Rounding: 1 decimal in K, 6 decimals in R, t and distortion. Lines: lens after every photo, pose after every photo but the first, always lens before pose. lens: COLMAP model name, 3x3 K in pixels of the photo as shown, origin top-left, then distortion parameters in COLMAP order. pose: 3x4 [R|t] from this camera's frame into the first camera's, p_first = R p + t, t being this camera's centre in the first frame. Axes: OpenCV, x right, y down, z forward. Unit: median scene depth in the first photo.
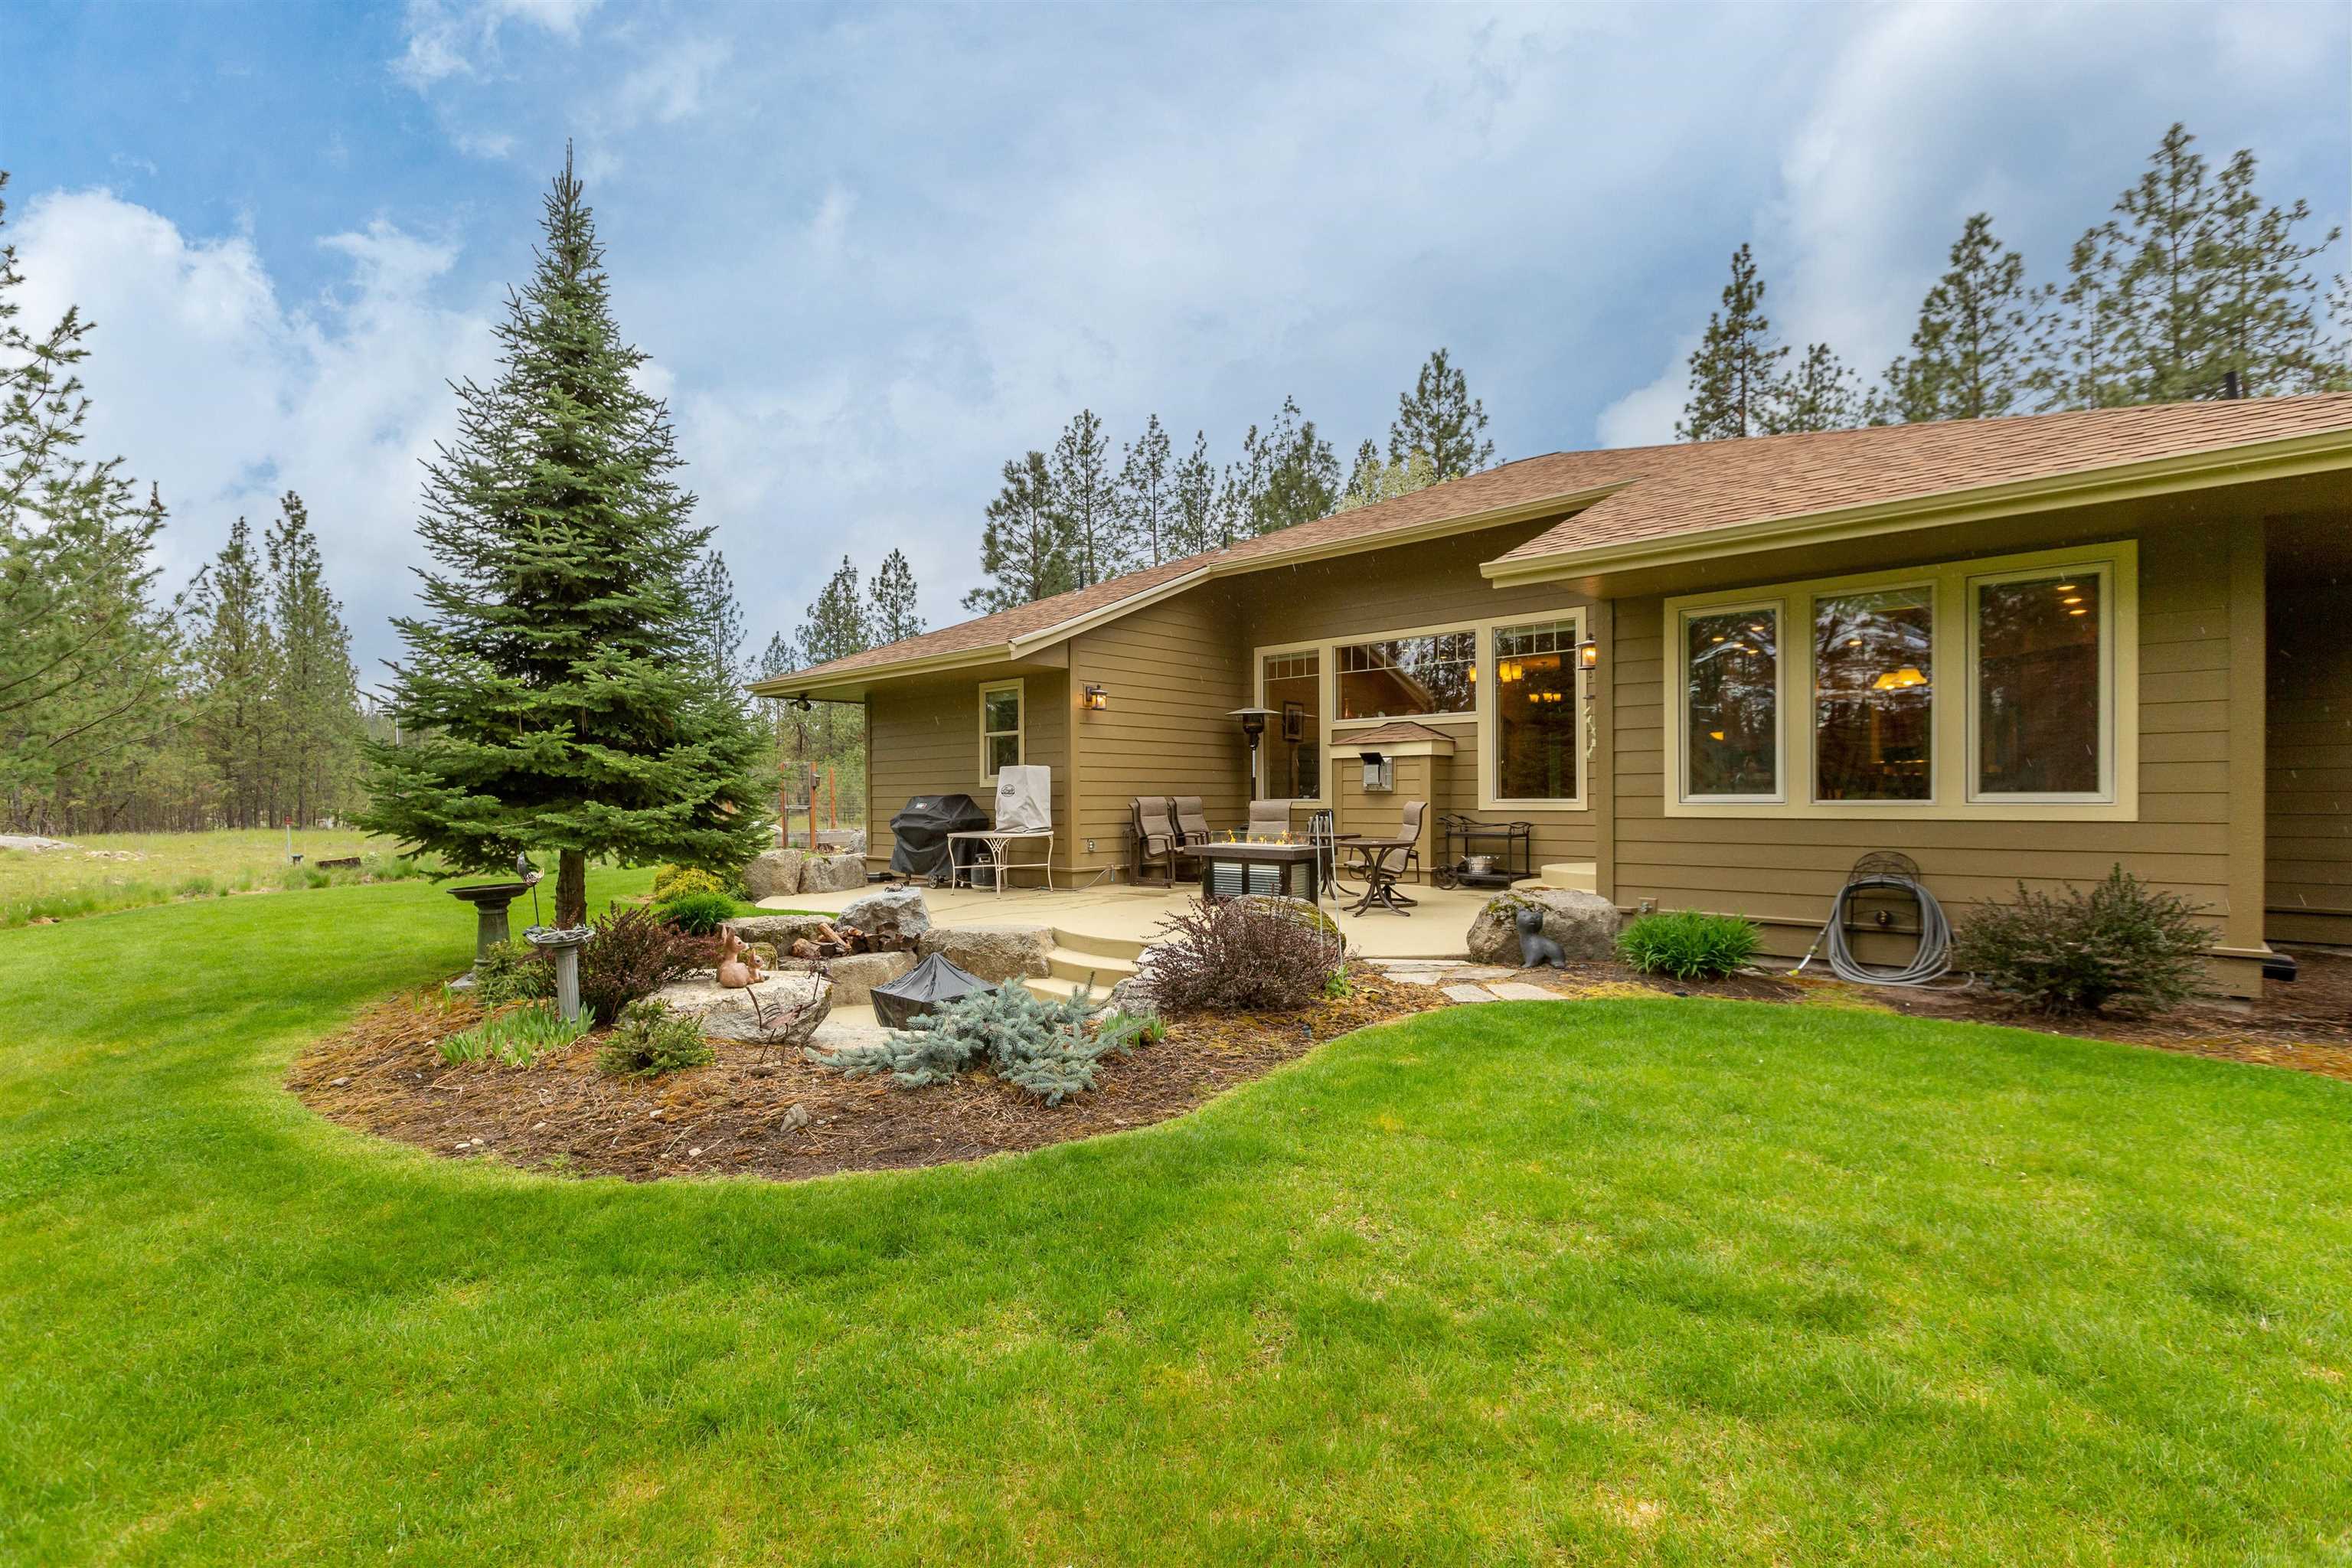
lens RADIAL K [[1066.7, 0, 1182.8], [0, 1066.7, 787.8], [0, 0, 1]] dist [-0.002333, 0.000632]
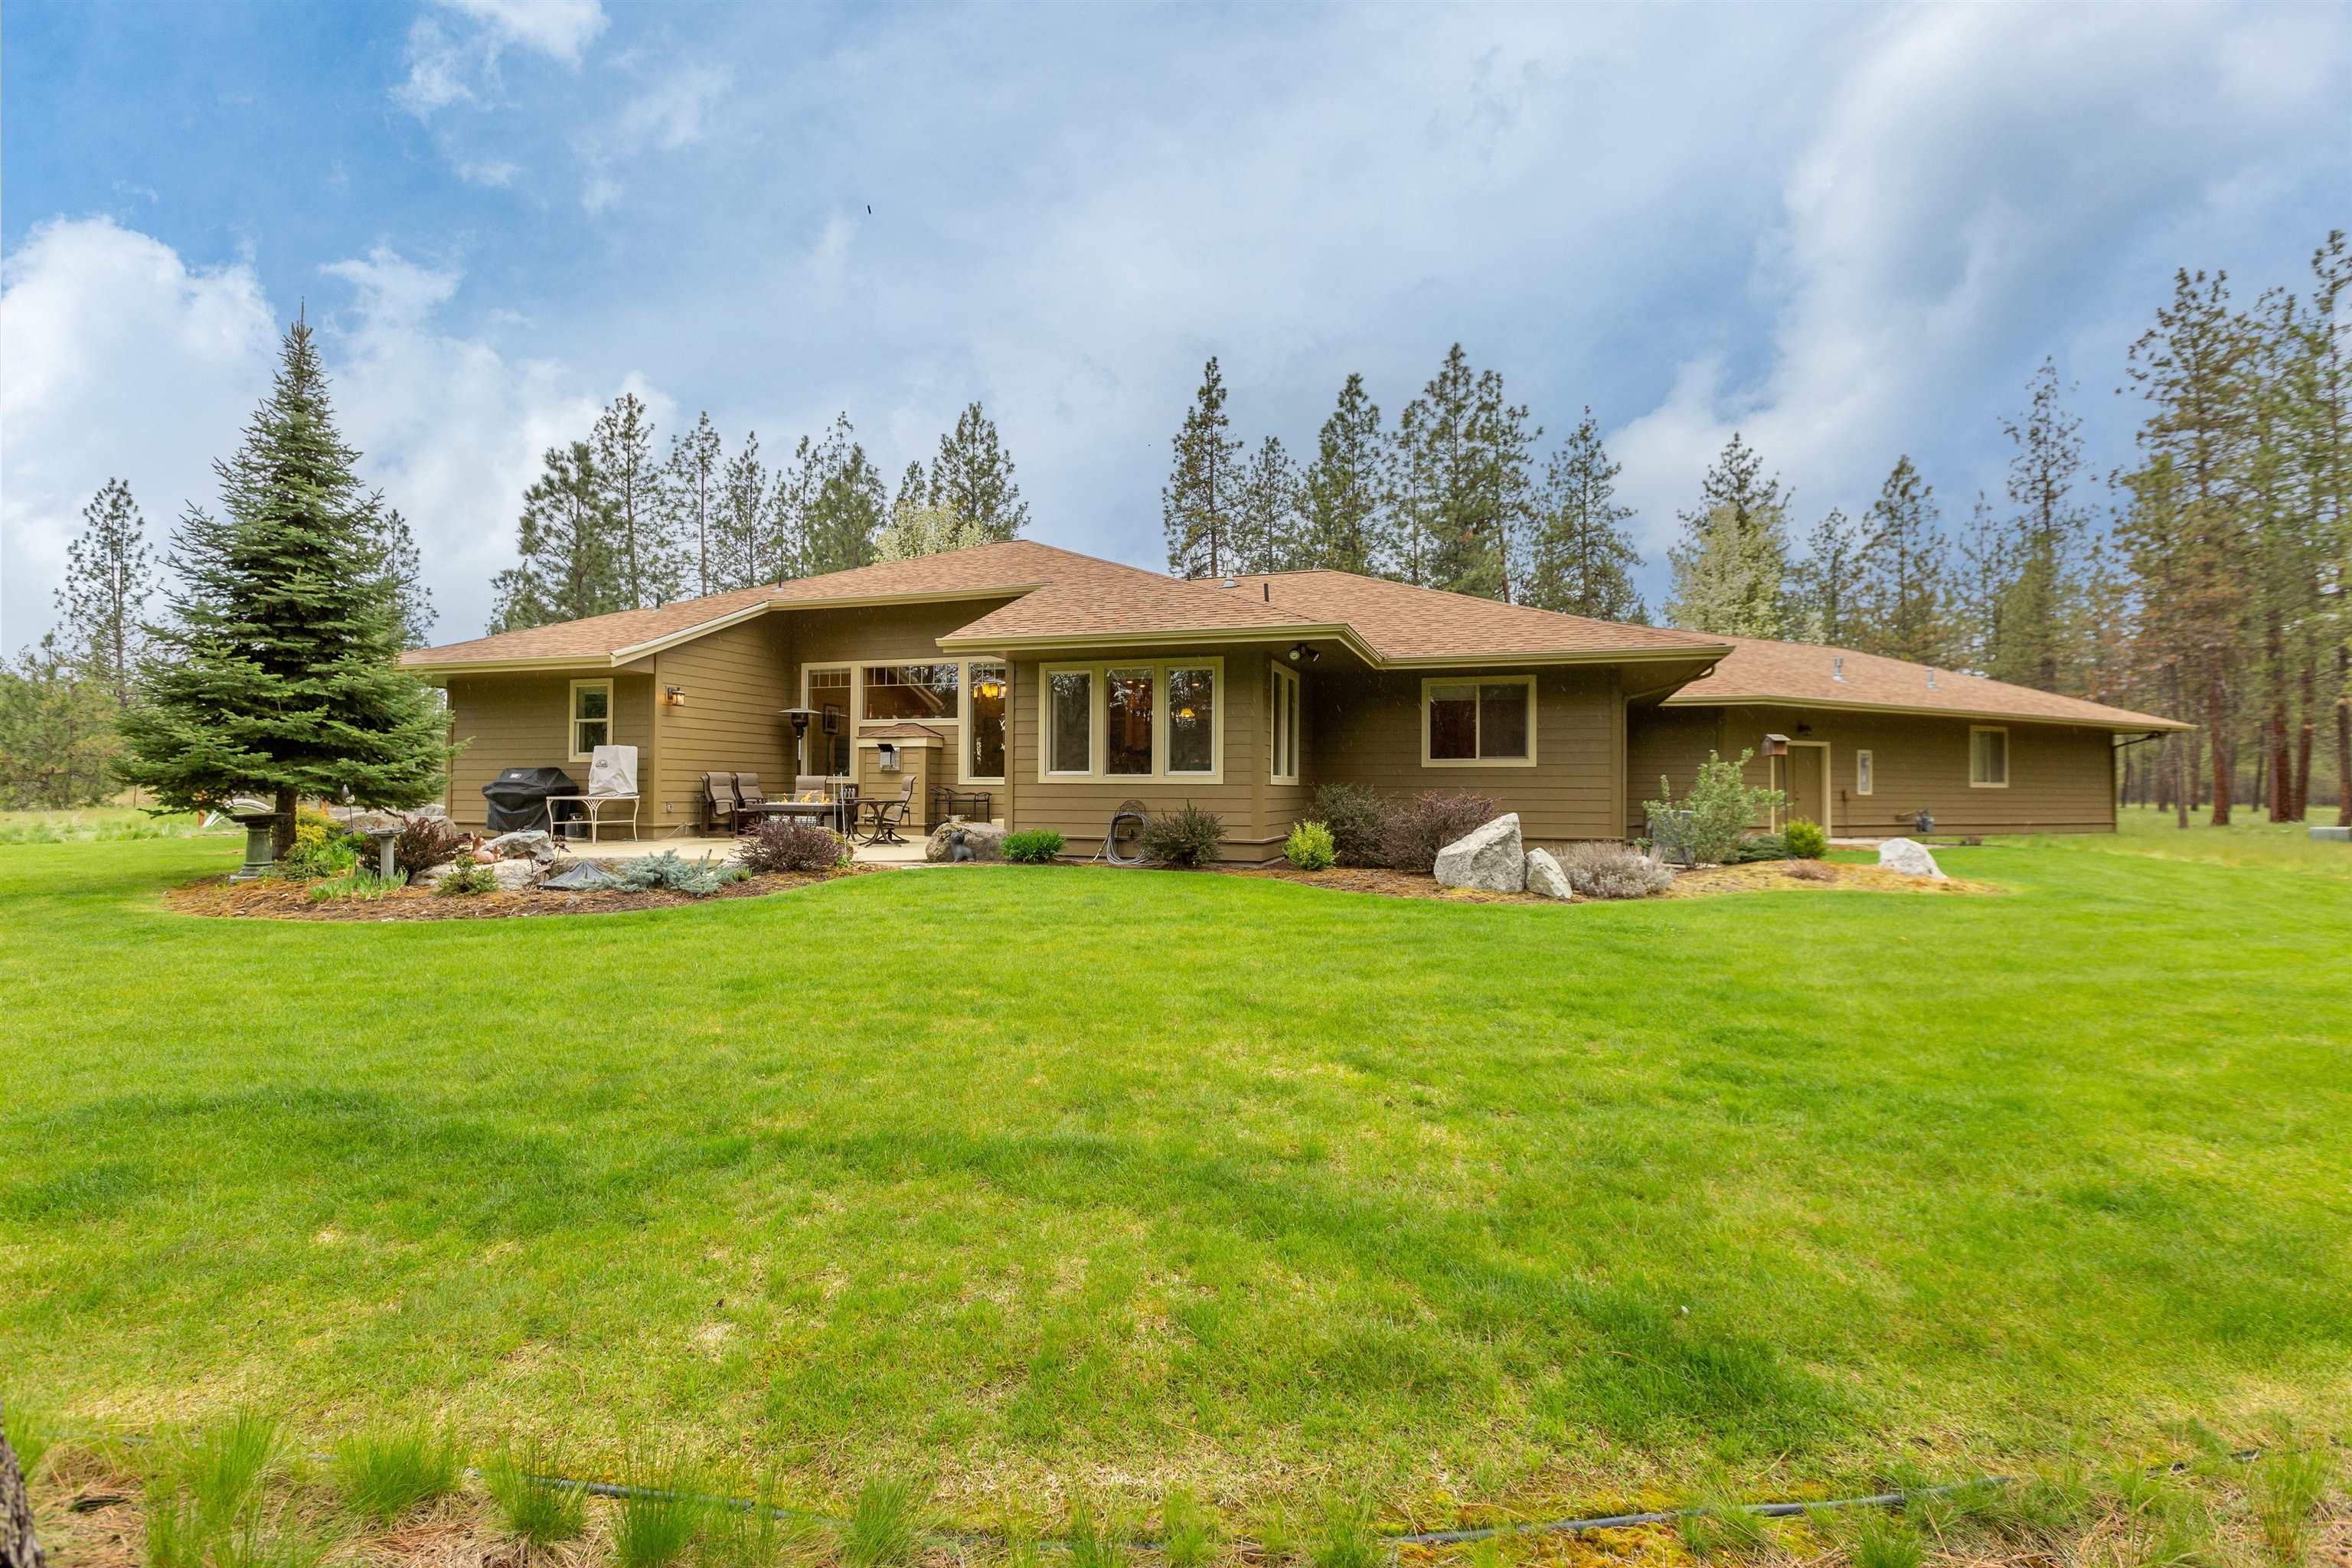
lens RADIAL K [[1066.7, 0, 1176.2], [0, 1066.7, 776.4], [0, 0, 1]] dist [-0.002333, 0.000632]
pose [[0.918597, 0.018138, 0.394778, -0.028492], [-0.015852, 0.999833, -0.009052, 0.016348], [-0.394877, 0.002057, 0.918732, -0.437946]]
